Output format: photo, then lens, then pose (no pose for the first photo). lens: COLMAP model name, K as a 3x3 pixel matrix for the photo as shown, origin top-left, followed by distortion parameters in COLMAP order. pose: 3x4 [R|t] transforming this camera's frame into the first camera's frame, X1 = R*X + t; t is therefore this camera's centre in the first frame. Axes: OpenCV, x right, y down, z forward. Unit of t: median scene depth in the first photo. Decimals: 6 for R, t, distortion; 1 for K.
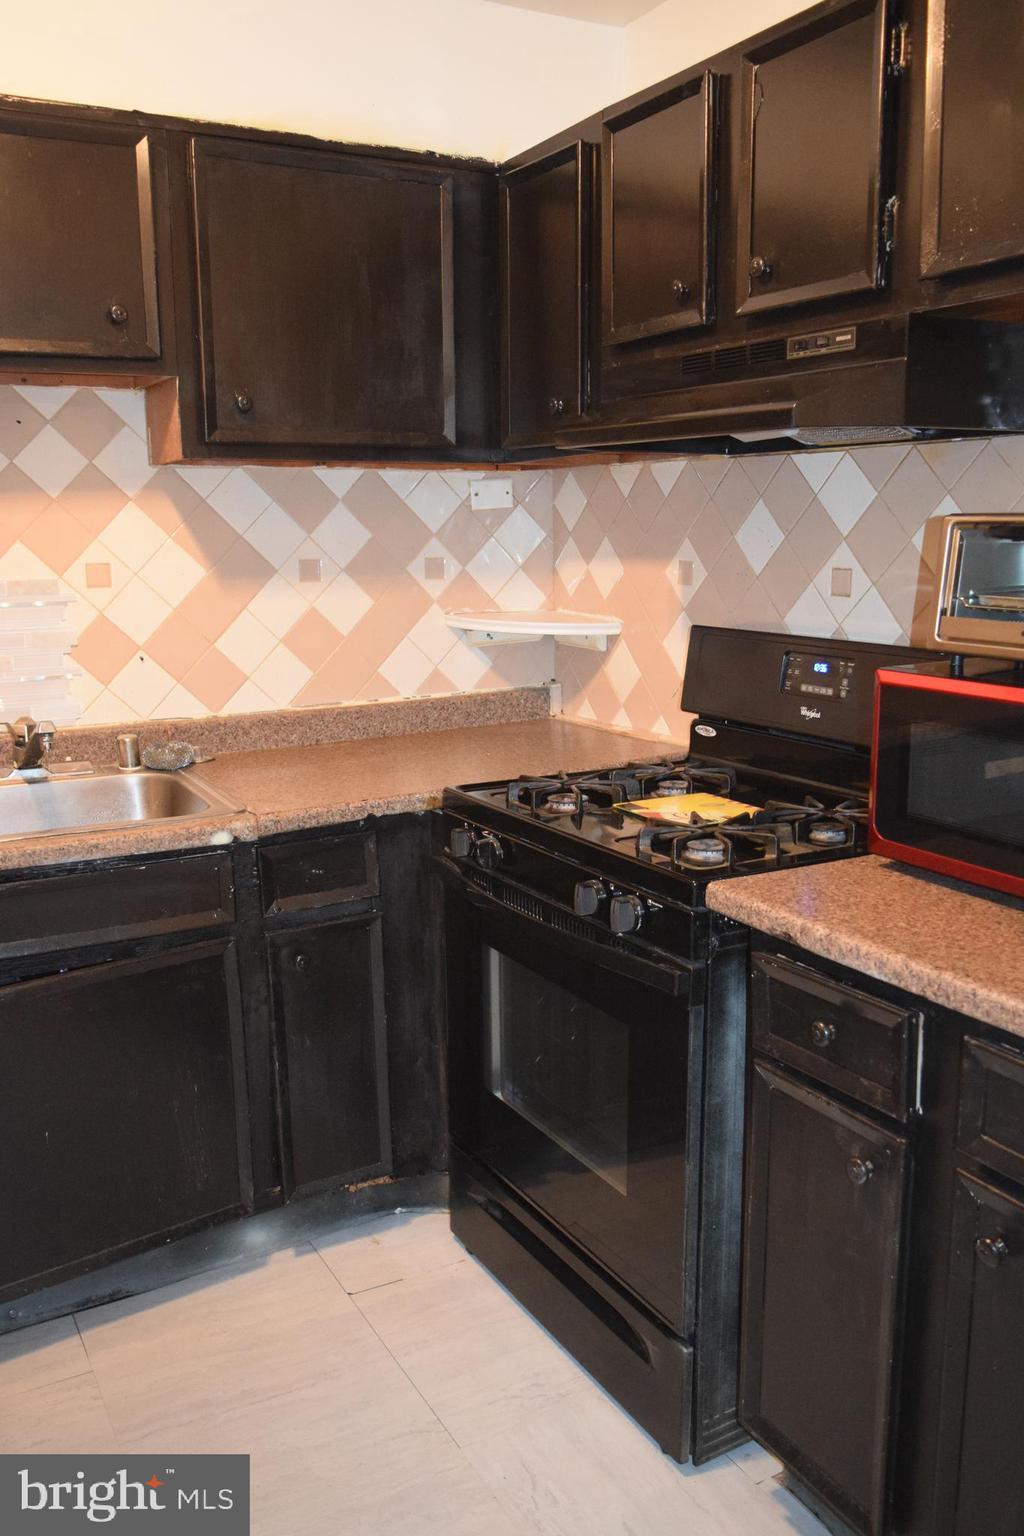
lens RADIAL K [[1280.6, 0, 513.5], [0, 1280.6, 769.7], [0, 0, 1]] dist [-0.041255, 0.022357]
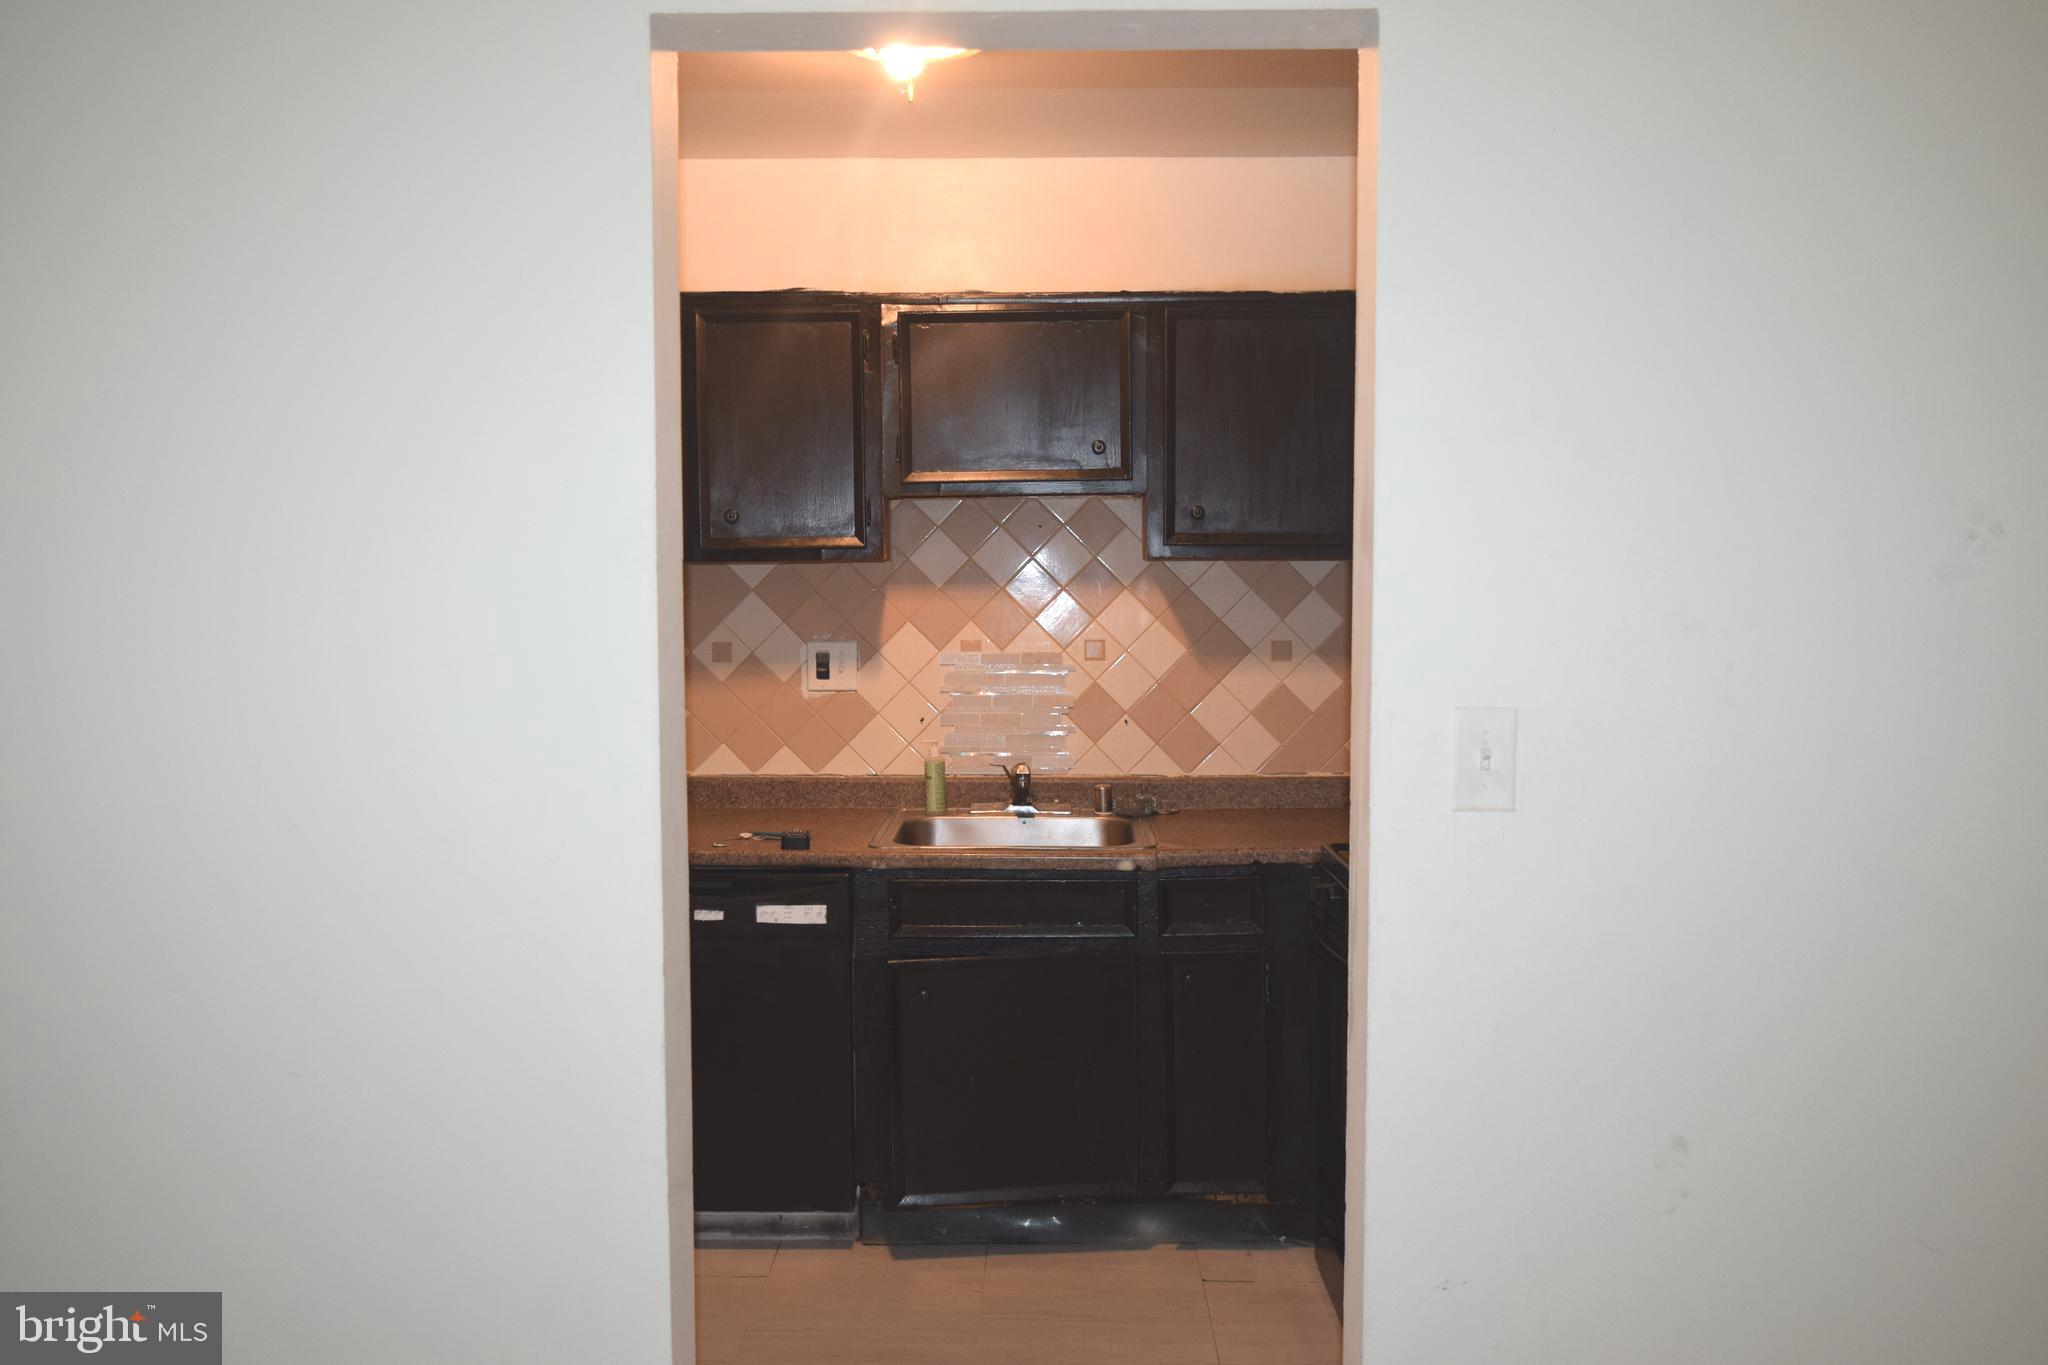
lens RADIAL K [[1707.5, 0, 1030.7], [0, 1707.5, 685.4], [0, 0, 1]] dist [-0.041255, 0.022357]
pose [[0.867164, 0.037101, -0.496638, 0.417325], [-0.099586, 0.989999, -0.099926, 0.046266], [0.487964, 0.136110, 0.862186, -0.404517]]
